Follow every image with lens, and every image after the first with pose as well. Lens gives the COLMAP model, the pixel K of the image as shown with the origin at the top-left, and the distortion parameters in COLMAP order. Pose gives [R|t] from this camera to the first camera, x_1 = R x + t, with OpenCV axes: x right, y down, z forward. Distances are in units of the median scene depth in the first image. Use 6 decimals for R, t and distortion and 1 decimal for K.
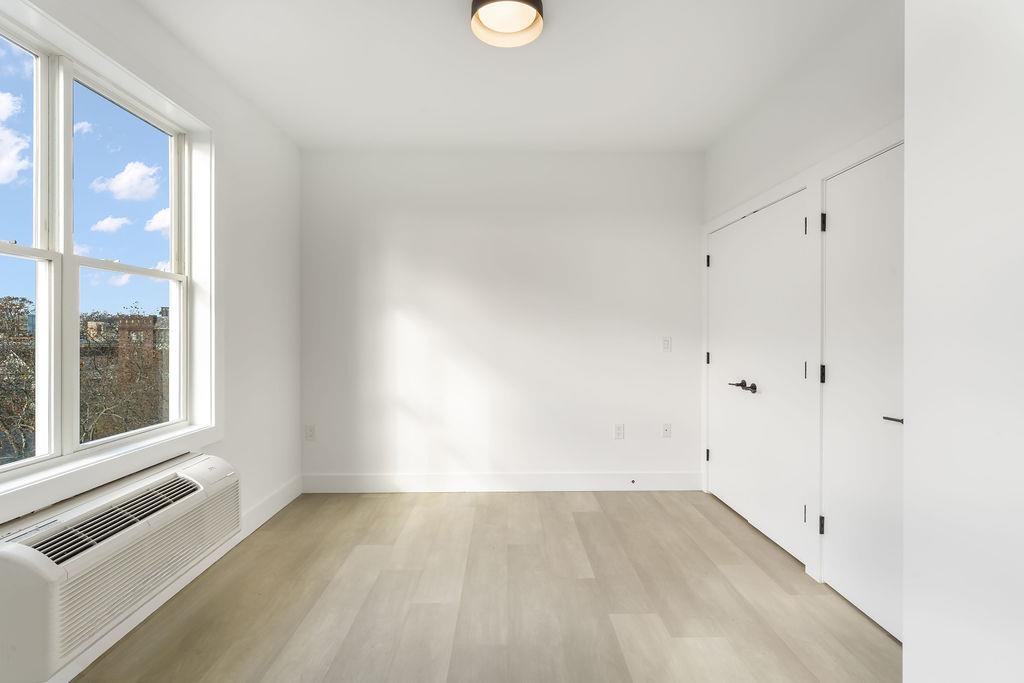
lens RADIAL K [[472.8, 0, 509.6], [0, 472.8, 333.5], [0, 0, 1]] dist [0.001818, 0.000090]
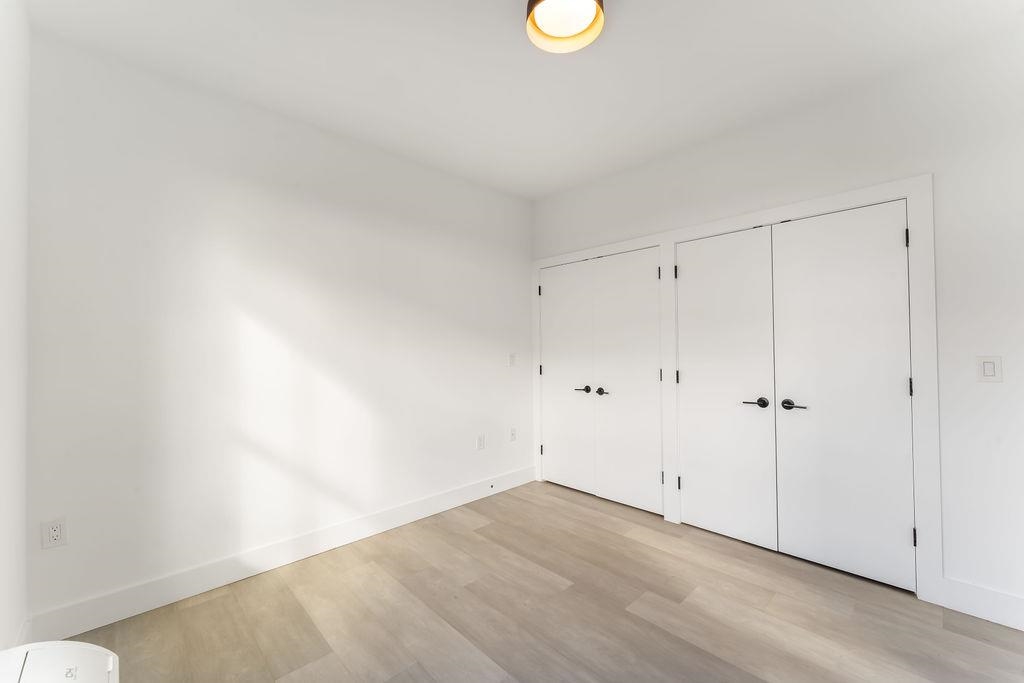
lens RADIAL K [[410.3, 0, 512.0], [0, 410.3, 341.5], [0, 0, 1]] dist [0.000058, 0.000010]
pose [[0.732018, 0.007031, 0.681249, -0.403424], [0.009982, 0.999729, -0.021044, -0.000298], [-0.681212, 0.022205, 0.731749, 0.309675]]
